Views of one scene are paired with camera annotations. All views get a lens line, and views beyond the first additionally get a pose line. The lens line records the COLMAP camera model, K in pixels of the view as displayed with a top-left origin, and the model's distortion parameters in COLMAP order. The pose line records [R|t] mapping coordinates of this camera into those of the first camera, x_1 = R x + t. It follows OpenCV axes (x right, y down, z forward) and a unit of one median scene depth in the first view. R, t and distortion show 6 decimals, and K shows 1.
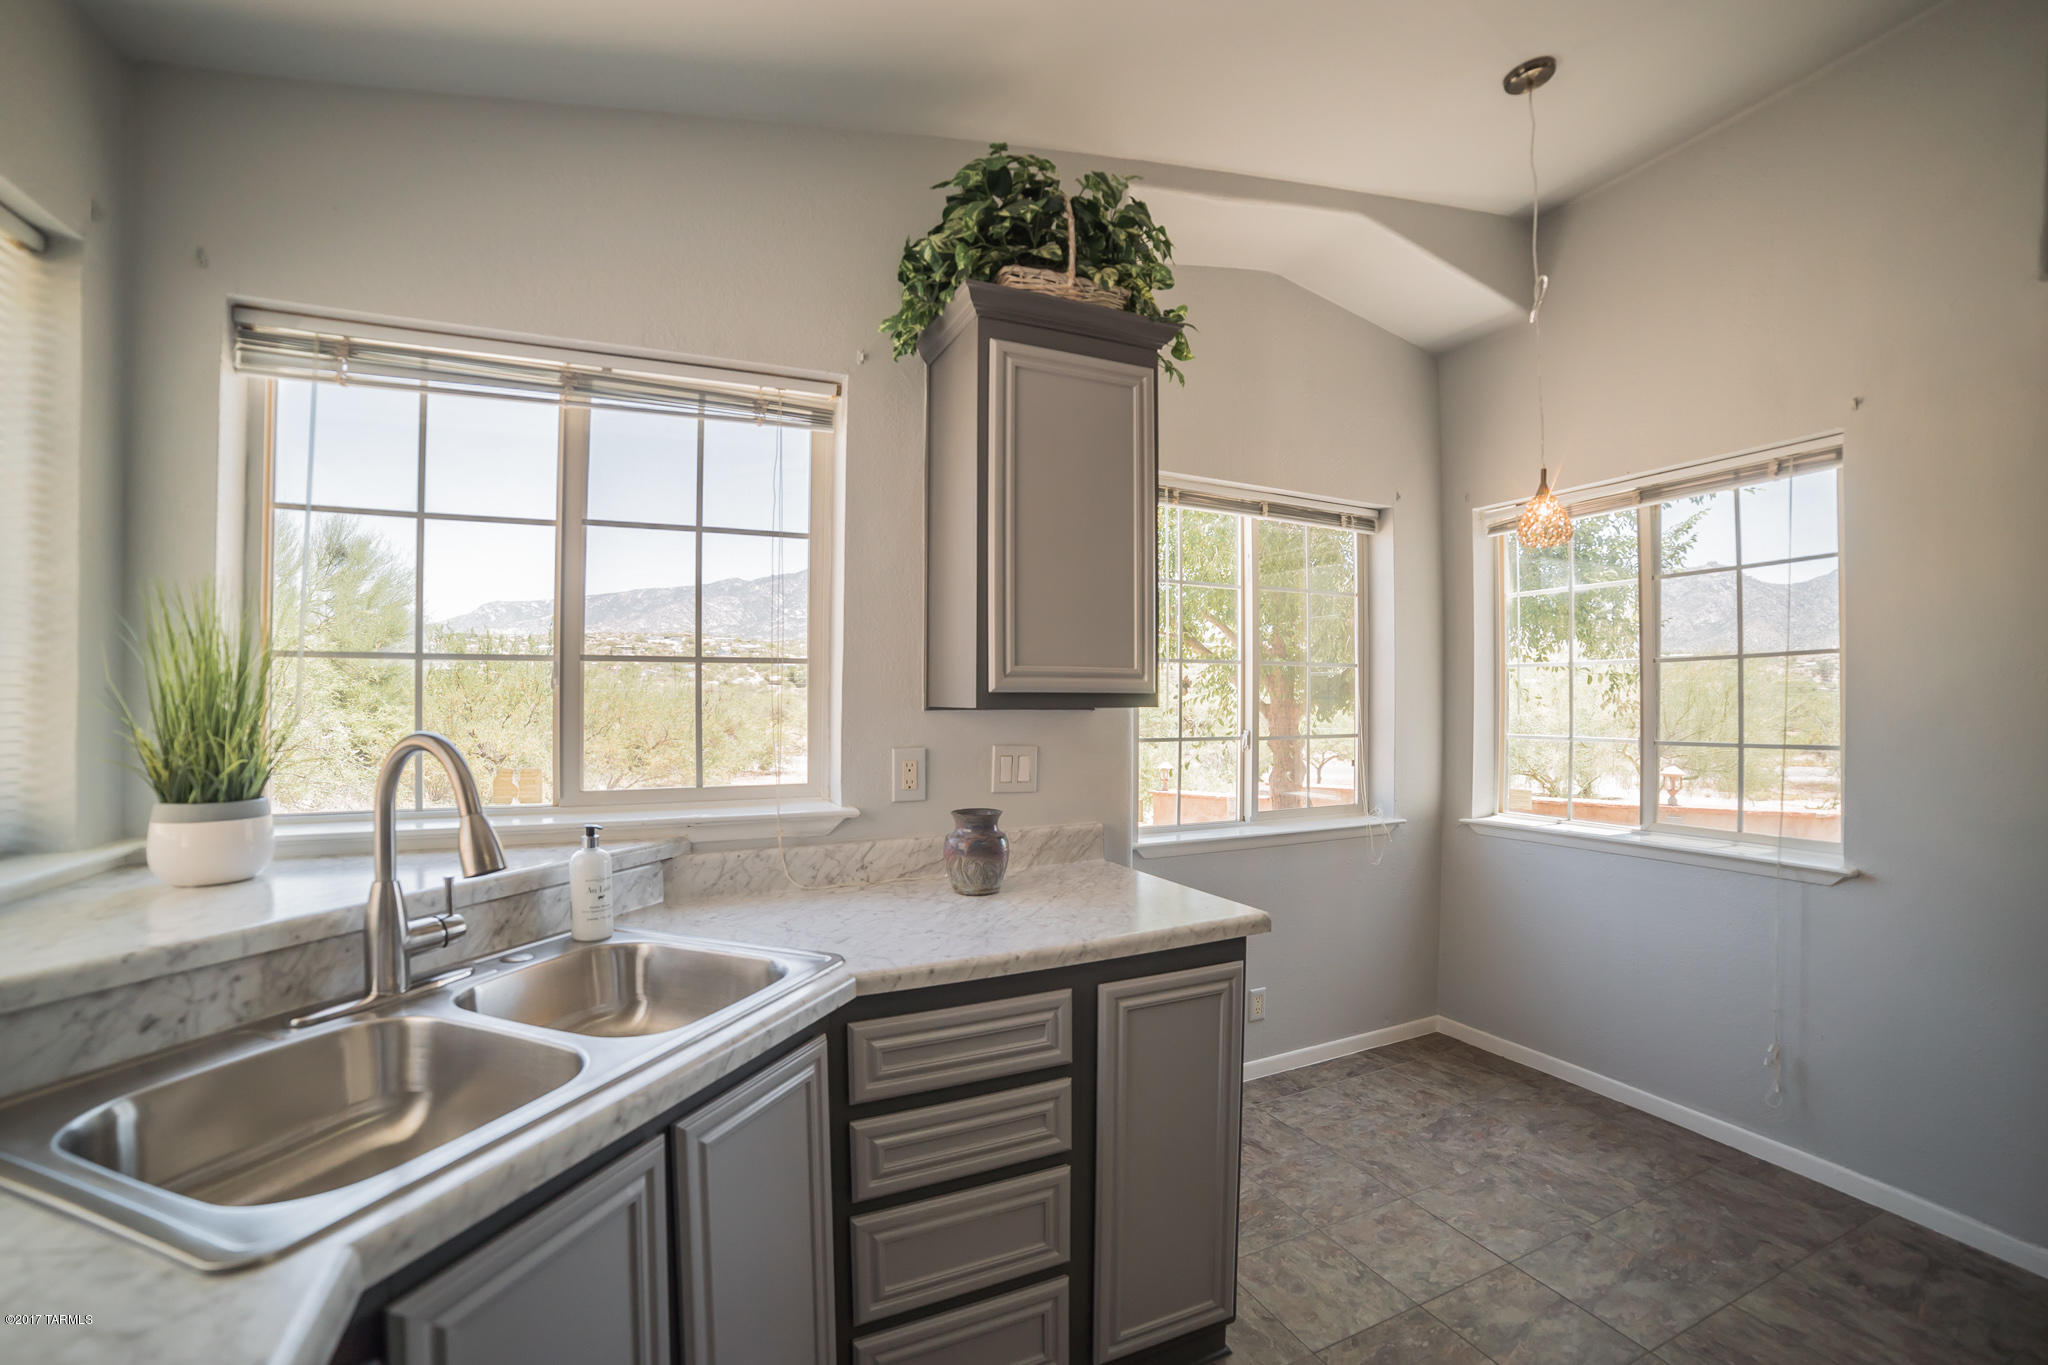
lens RADIAL K [[869.6, 0, 1020.5], [0, 869.6, 687.3], [0, 0, 1]] dist [-0.105491, 0.037290]
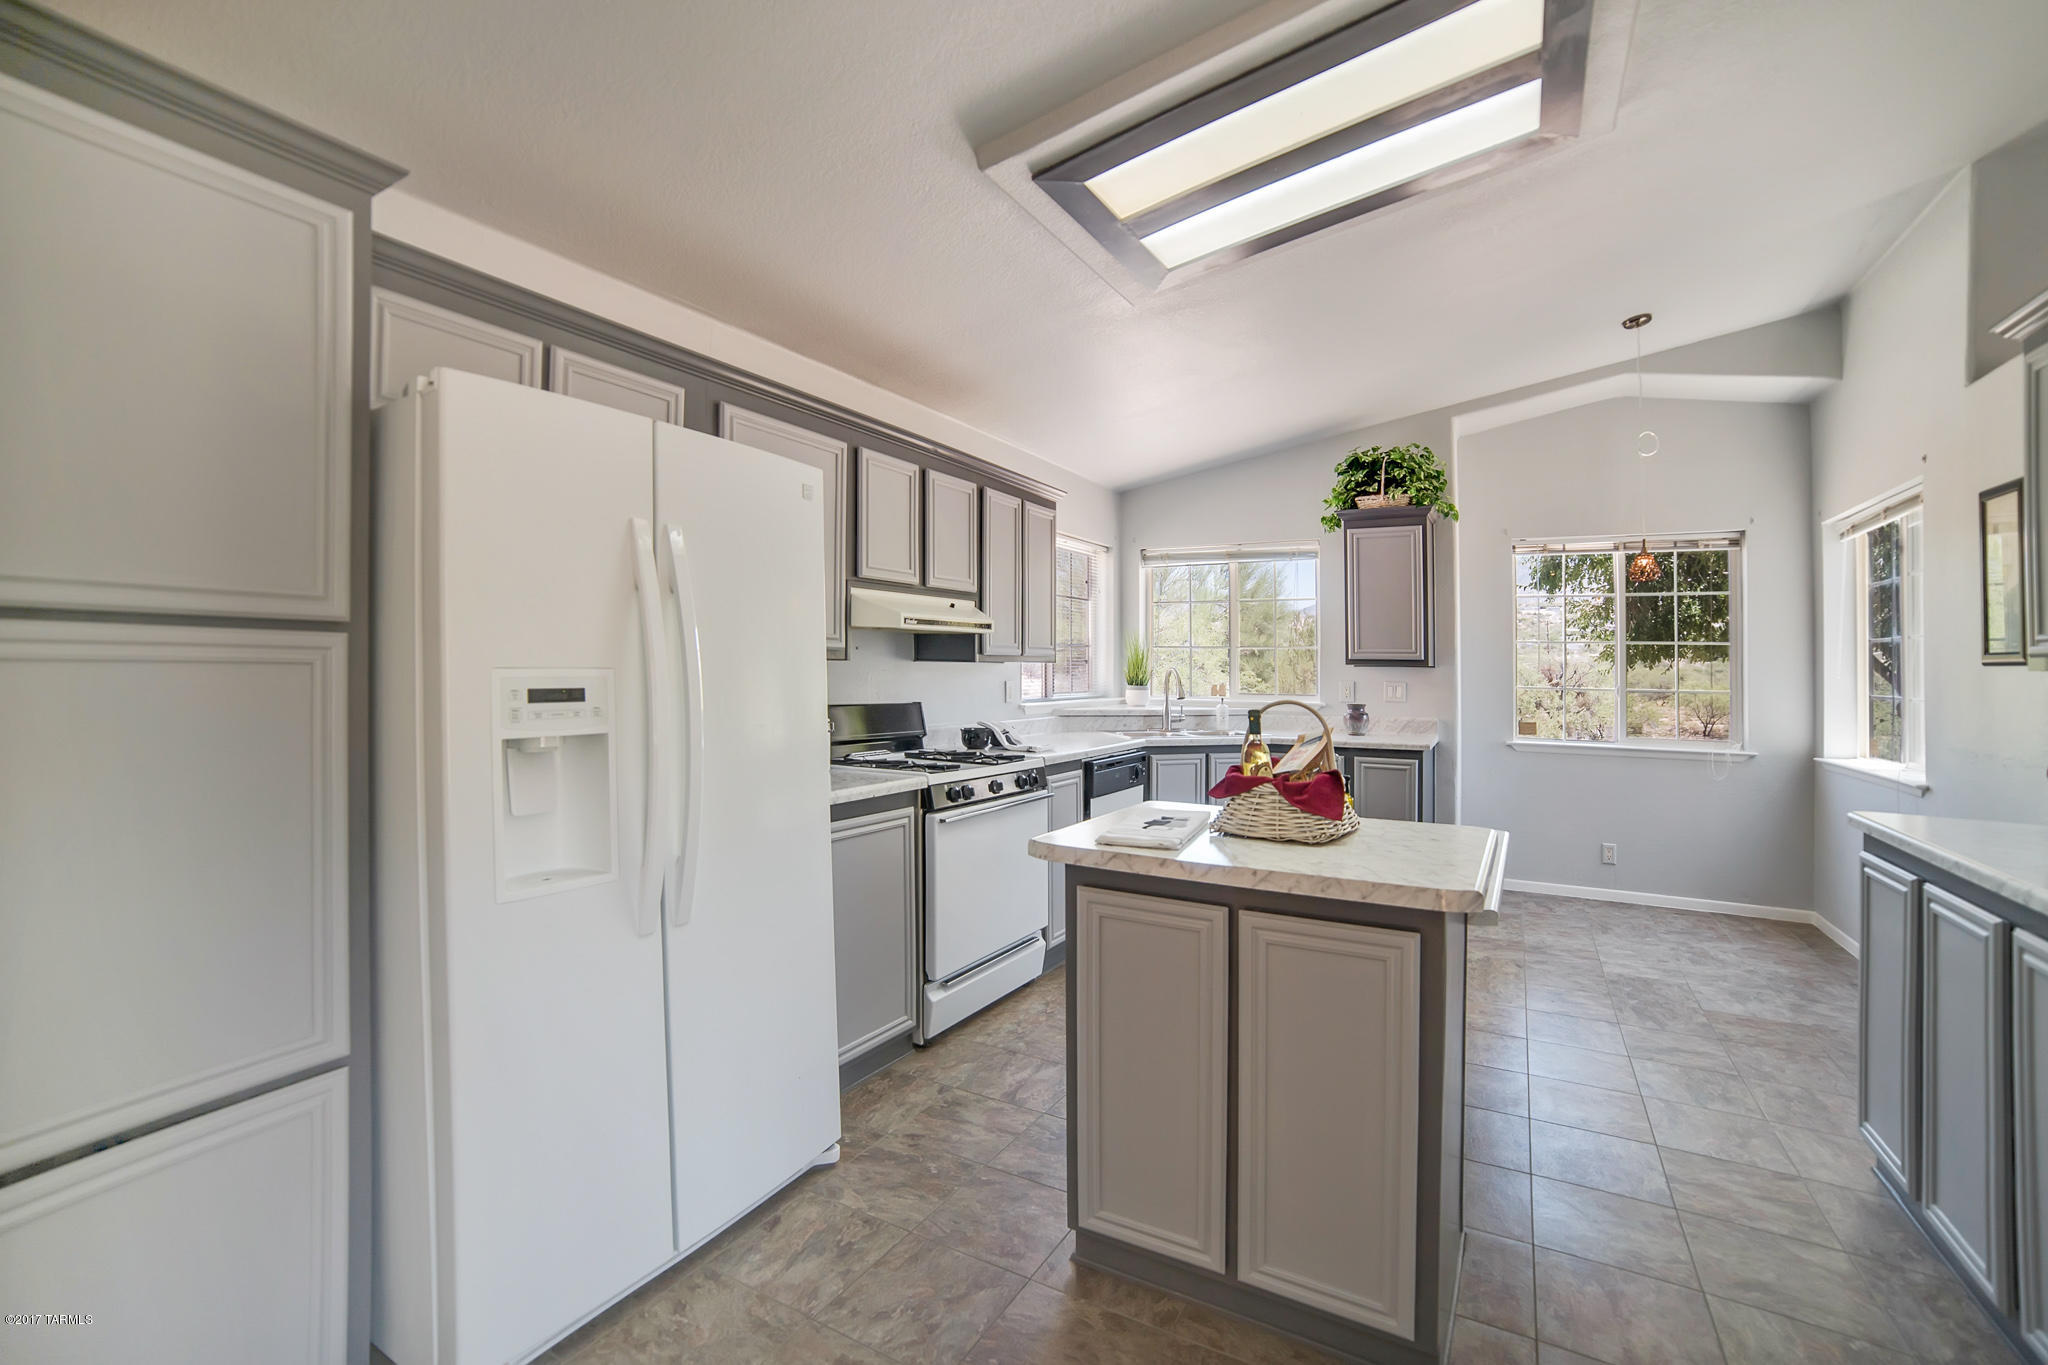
lens RADIAL K [[889.6, 0, 1083.7], [0, 889.6, 632.5], [0, 0, 1]] dist [-0.001346, -0.000079]
pose [[0.628972, -0.022380, -0.777105, 1.369774], [-0.001511, 0.999548, -0.030010, 0.006528], [0.777426, 0.020050, 0.628655, -1.197194]]
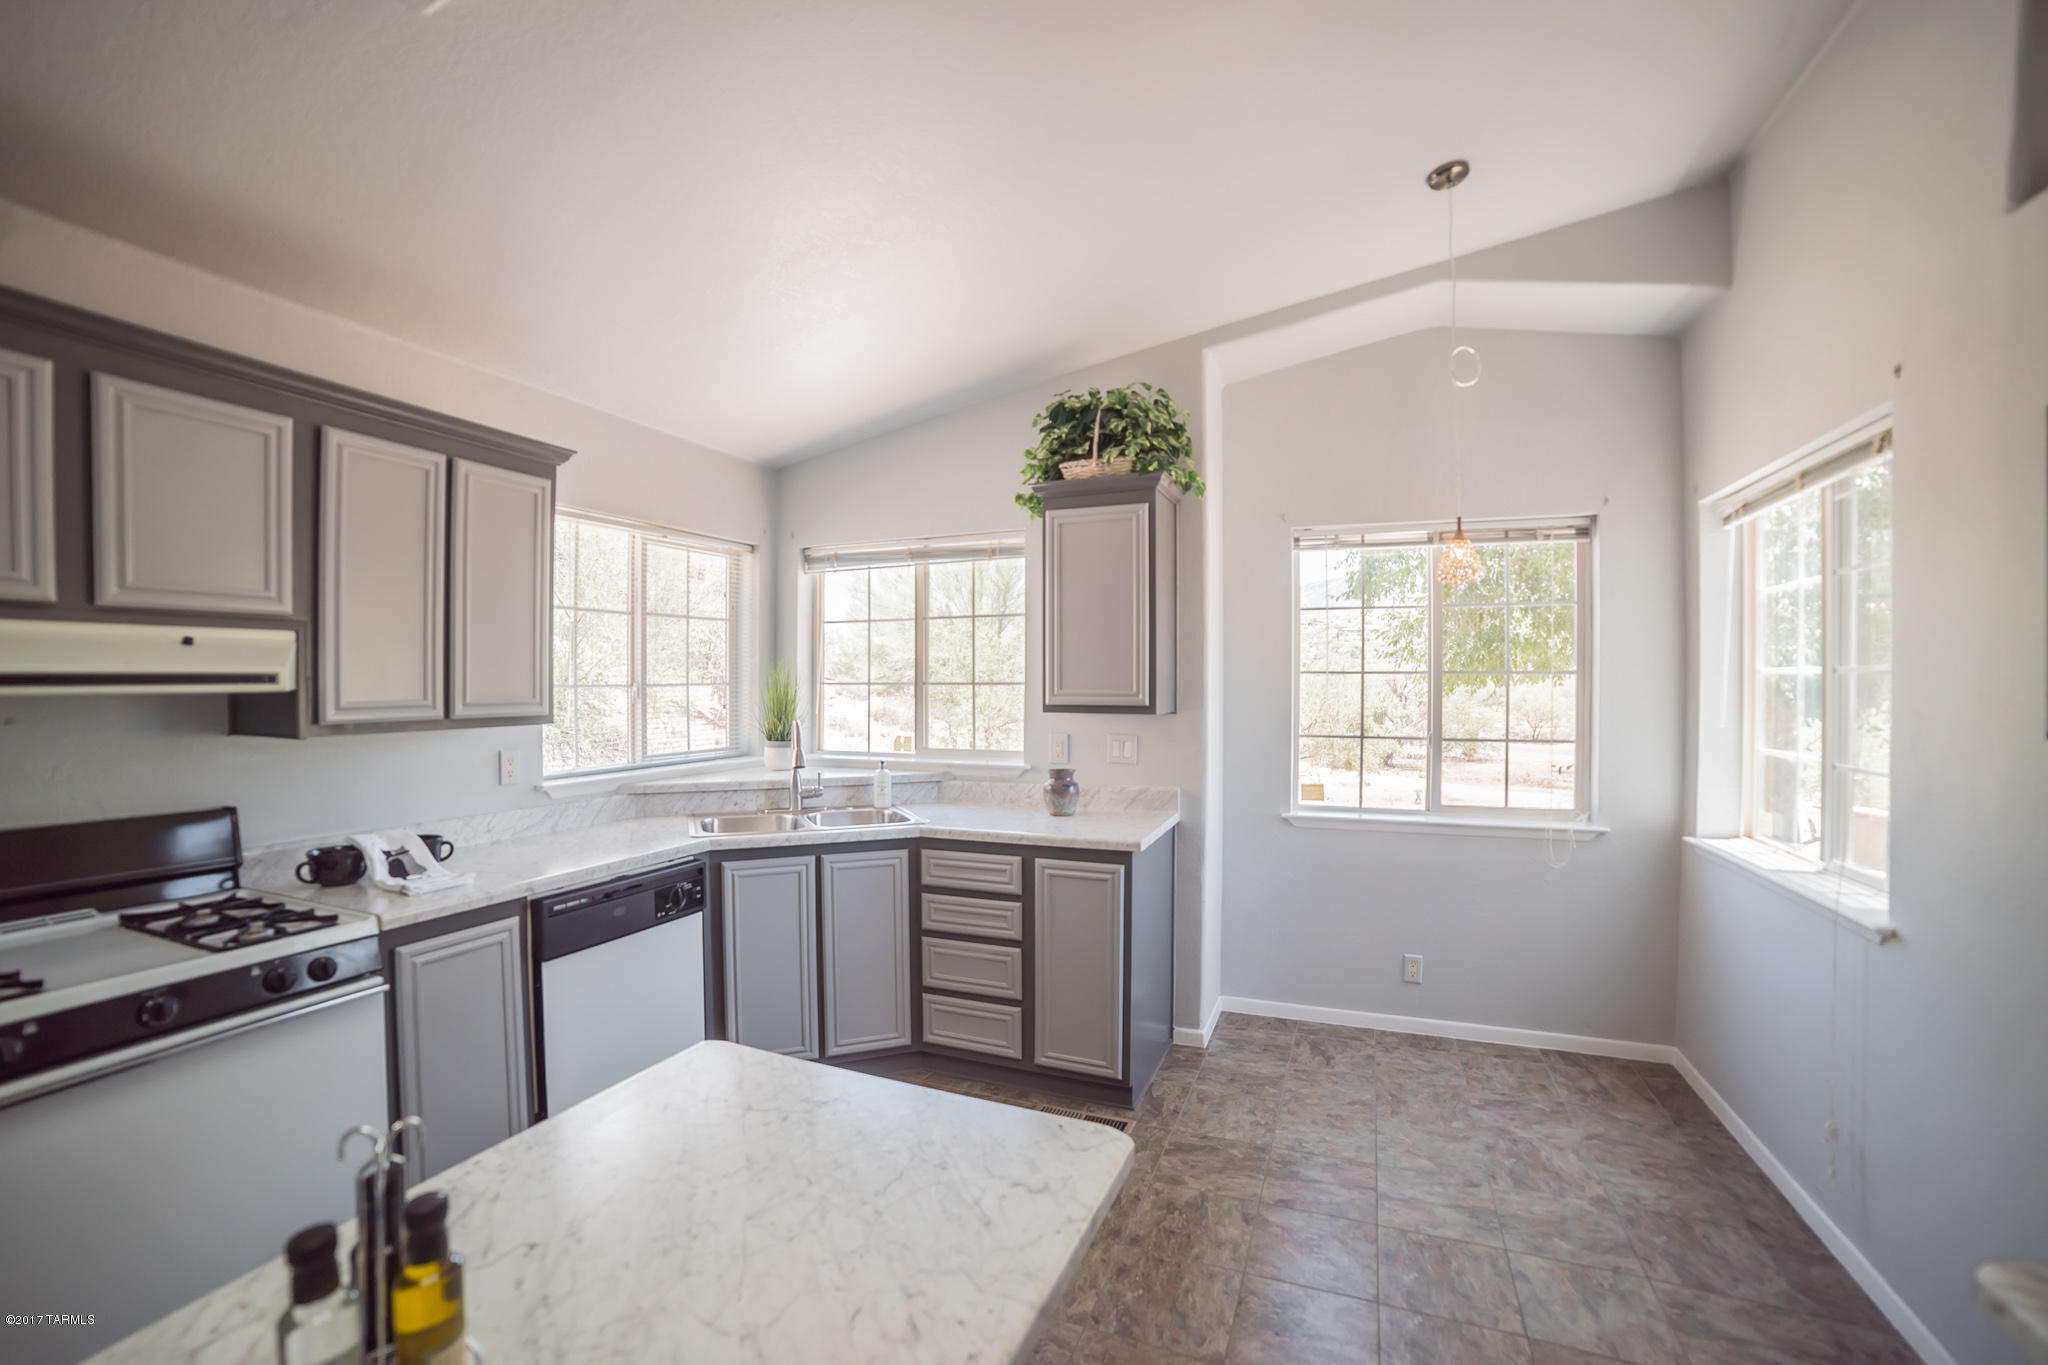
lens RADIAL K [[880.7, 0, 1039.1], [0, 880.7, 678.3], [0, 0, 1]] dist [-0.067181, 0.029576]
pose [[0.683427, -0.005253, -0.730000, 1.107312], [0.011557, 0.999927, 0.003624, -0.048309], [0.729927, -0.010913, 0.683438, -0.249099]]
